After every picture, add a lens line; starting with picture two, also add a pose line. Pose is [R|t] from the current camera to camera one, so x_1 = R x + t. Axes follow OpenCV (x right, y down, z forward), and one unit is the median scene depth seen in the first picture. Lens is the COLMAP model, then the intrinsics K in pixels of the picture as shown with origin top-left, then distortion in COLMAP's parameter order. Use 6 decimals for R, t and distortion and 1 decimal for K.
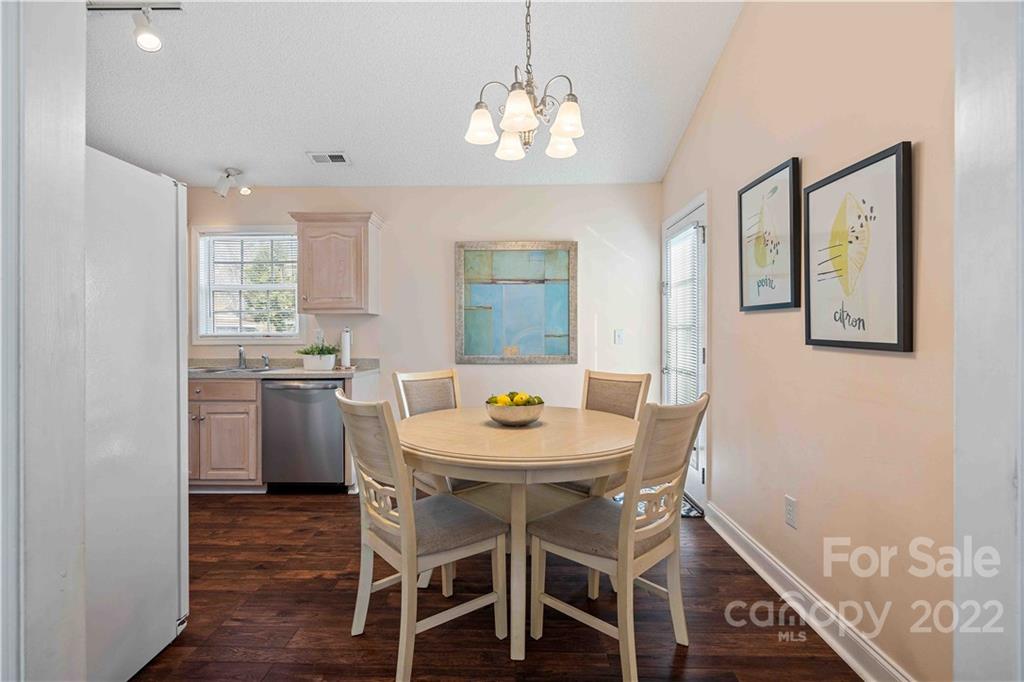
lens RADIAL K [[471.1, 0, 513.2], [0, 471.1, 333.7], [0, 0, 1]] dist [0.003741, 0.002325]
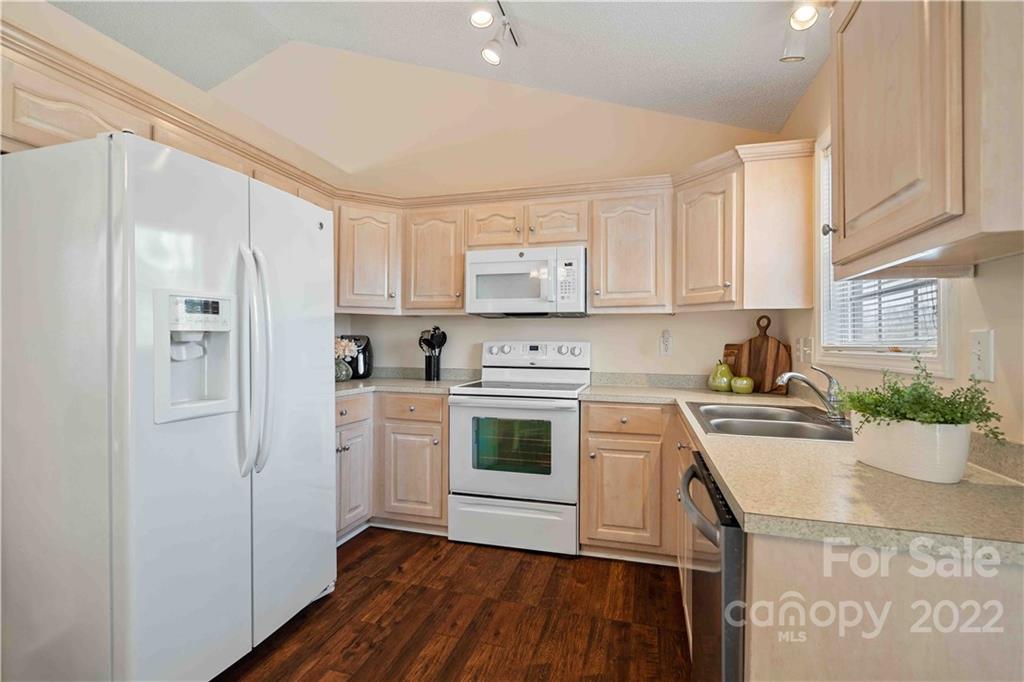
lens RADIAL K [[471.1, 0, 528.4], [0, 471.1, 341.2], [0, 0, 1]] dist [0.003741, 0.002325]
pose [[-0.233526, -0.006954, -0.972326, -0.085170], [-0.010918, 0.999930, -0.004530, 0.003977], [0.972289, 0.009558, -0.233585, 0.854103]]
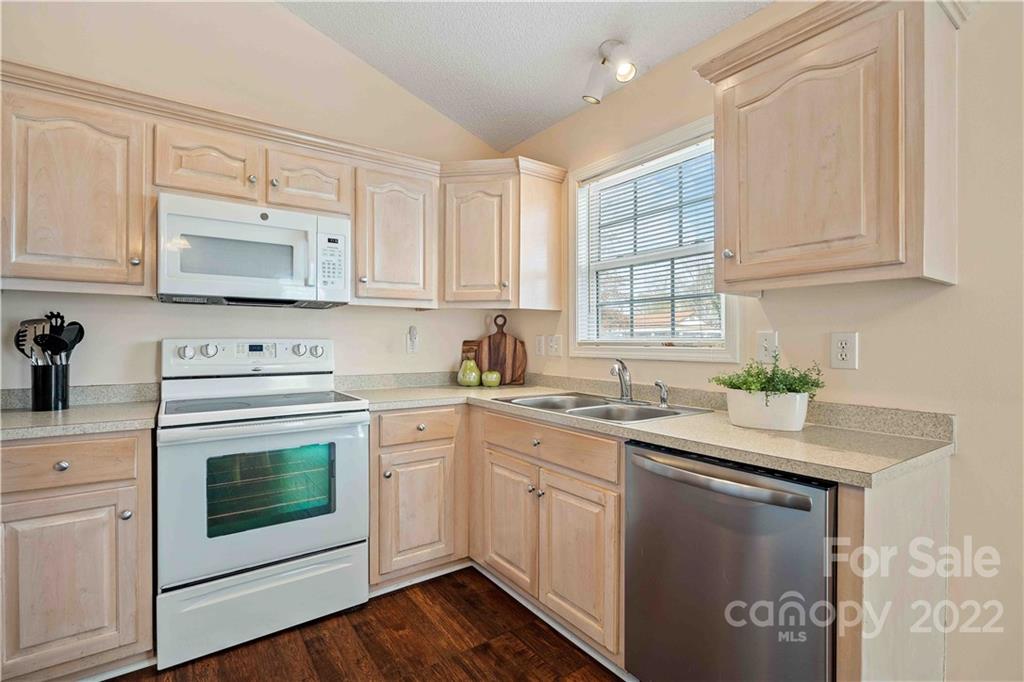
lens RADIAL K [[471.1, 0, 514.3], [0, 471.1, 342.7], [0, 0, 1]] dist [0.003741, 0.002325]
pose [[0.593673, 0.005175, -0.804690, -0.212686], [-0.003912, 0.999986, 0.003545, 0.002251], [0.804697, 0.001044, 0.593685, 0.584604]]
